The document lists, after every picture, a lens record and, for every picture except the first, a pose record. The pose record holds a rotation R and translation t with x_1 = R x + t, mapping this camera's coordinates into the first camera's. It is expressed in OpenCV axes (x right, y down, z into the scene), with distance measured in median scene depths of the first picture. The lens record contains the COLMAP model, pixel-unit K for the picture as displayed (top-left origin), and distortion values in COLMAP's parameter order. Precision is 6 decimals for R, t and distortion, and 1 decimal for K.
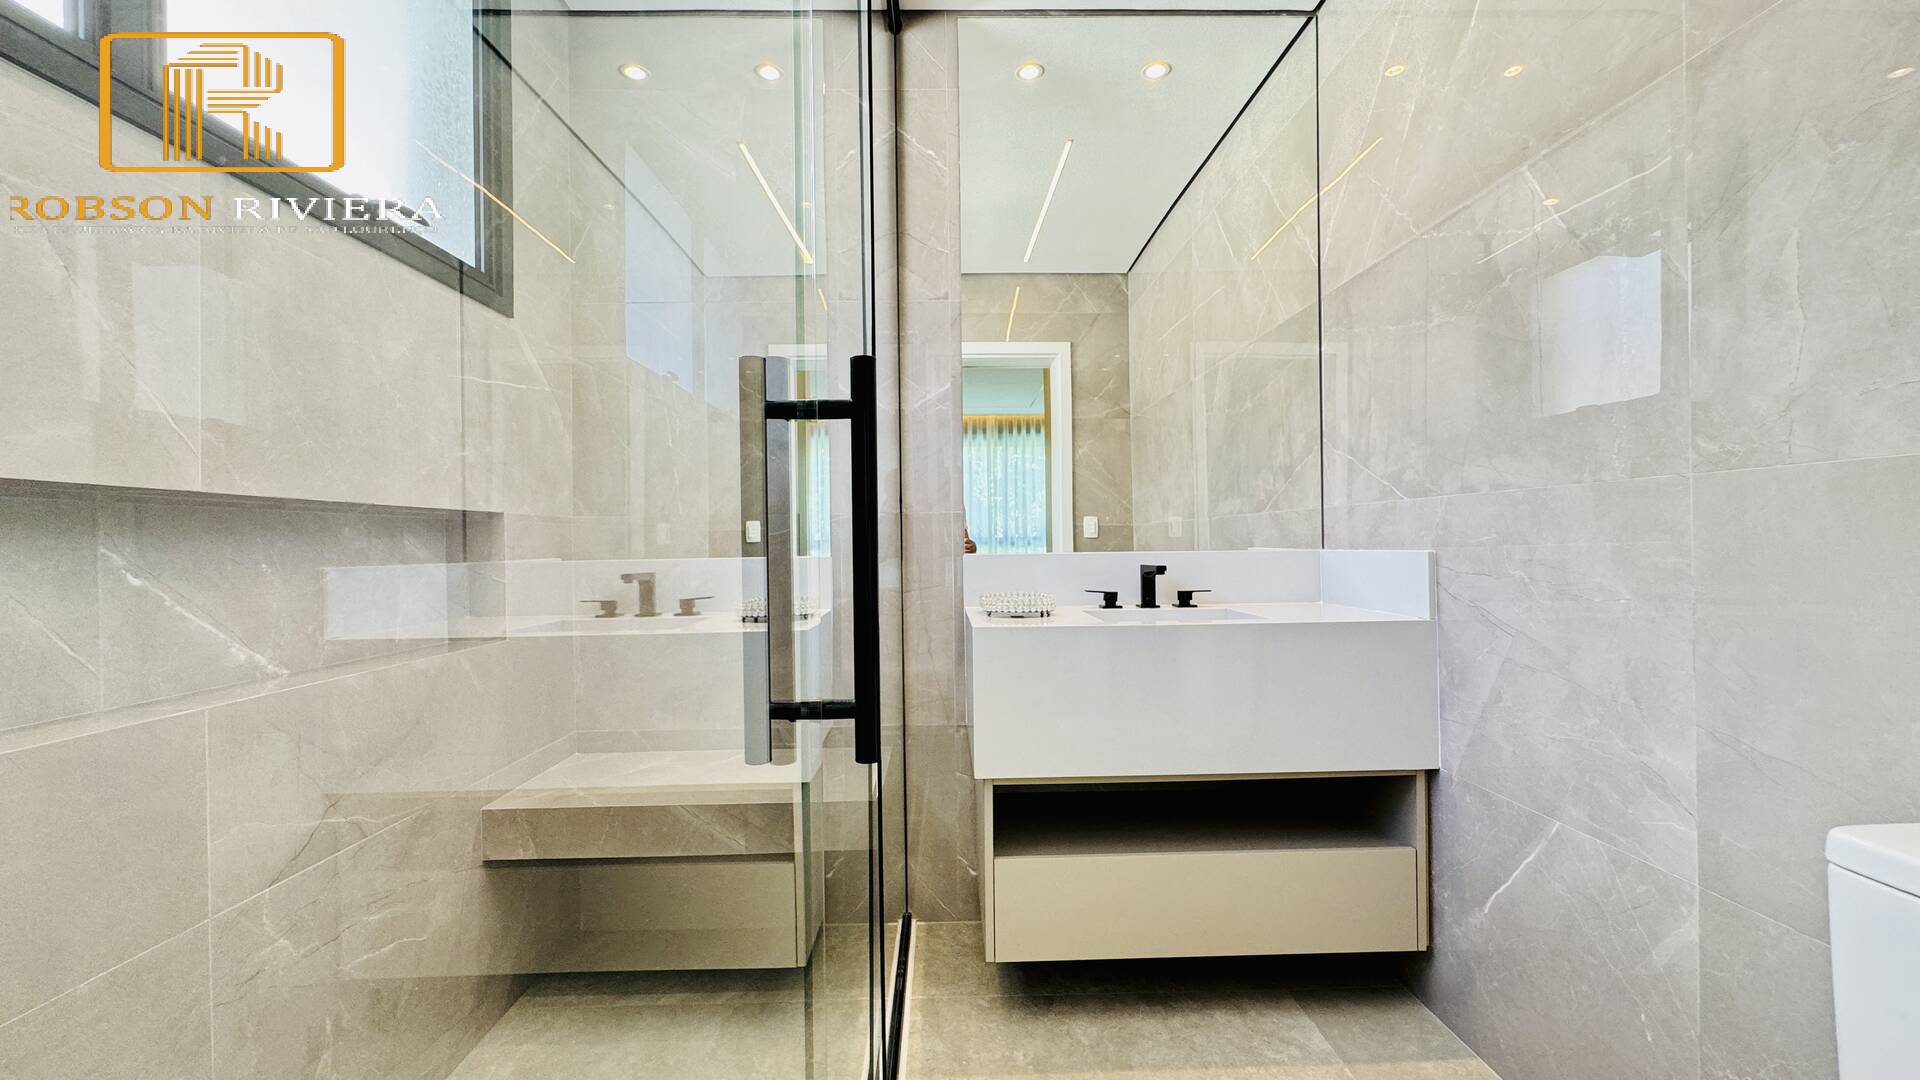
lens RADIAL K [[756.2, 0, 960.0], [0, 756.2, 540.0], [0, 0, 1]] dist [-0.017150, 0.002609]
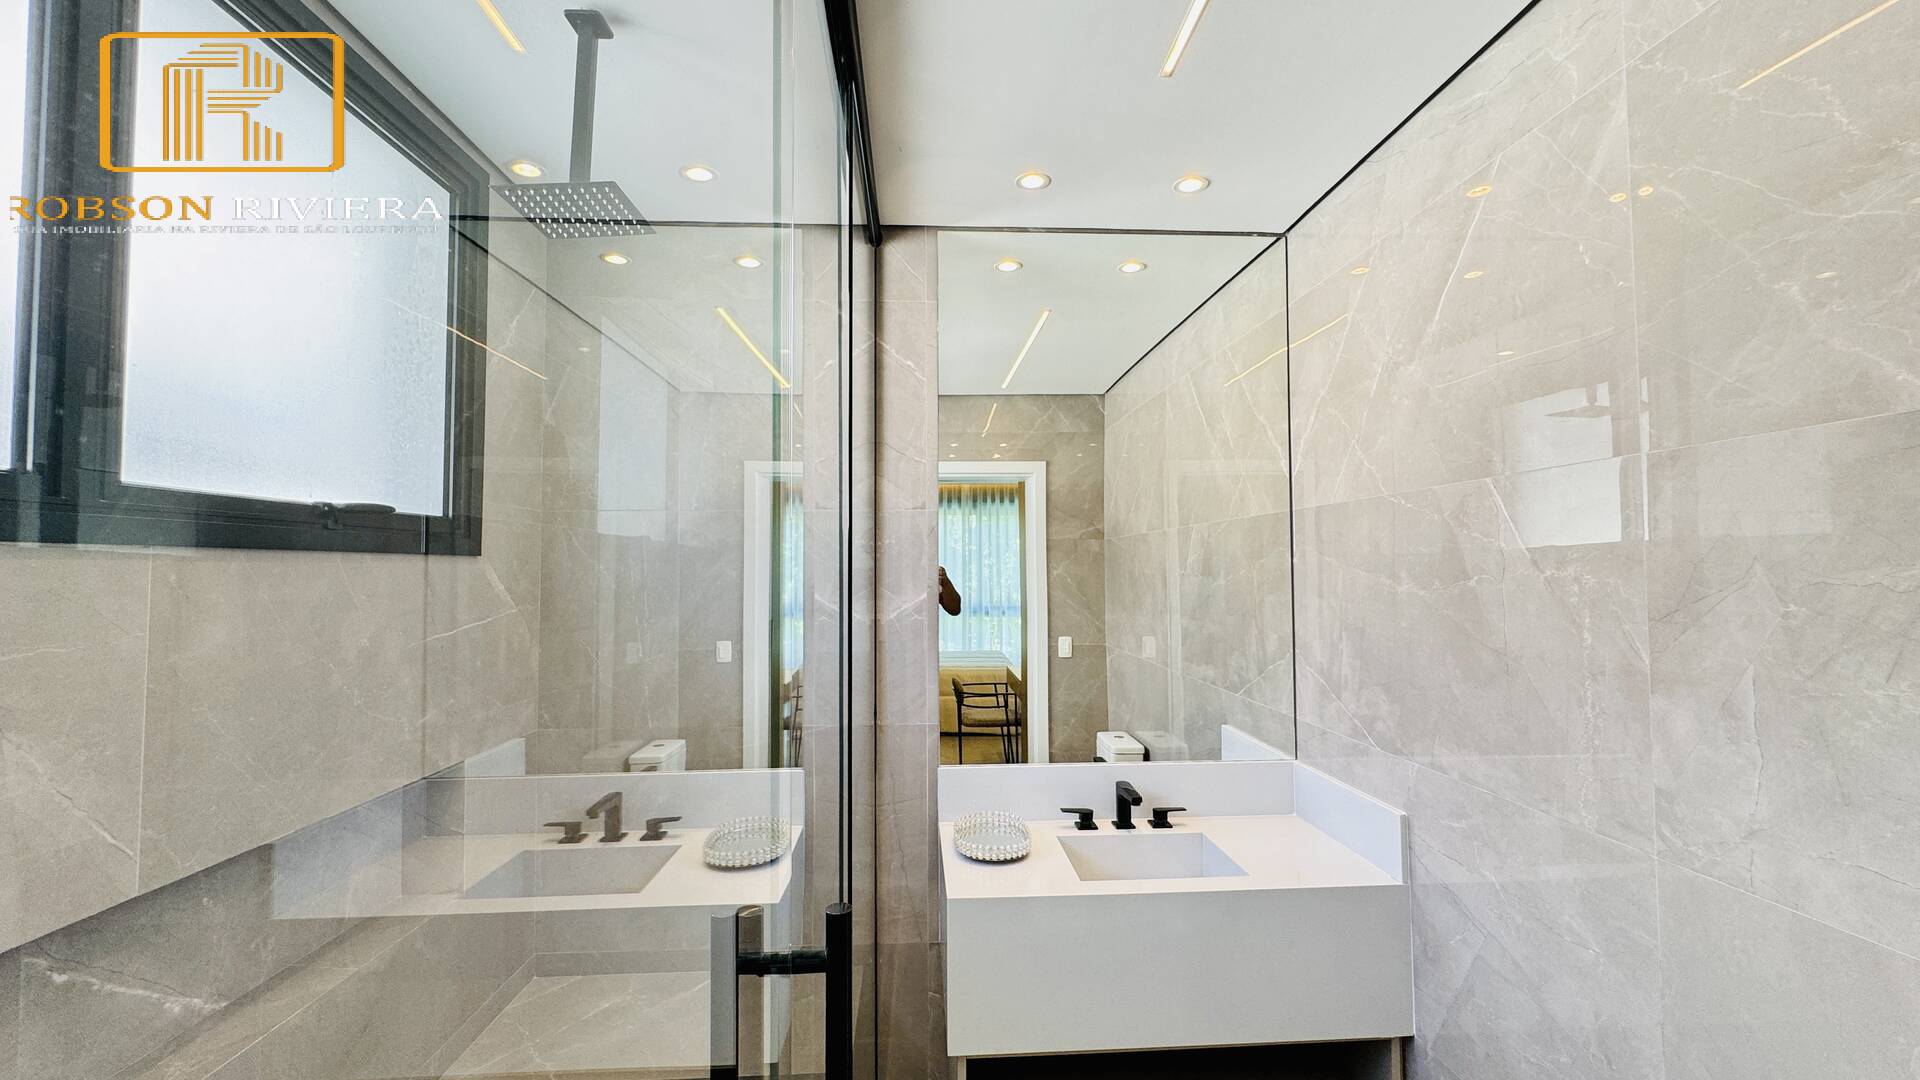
lens RADIAL K [[756.2, 0, 960.0], [0, 756.2, 540.0], [0, 0, 1]] dist [-0.017150, 0.002609]
pose [[0.999368, 0.009453, 0.034257, -0.003712], [-0.007894, 0.998940, -0.045351, -0.237296], [-0.034649, 0.045052, 0.998384, -0.000540]]
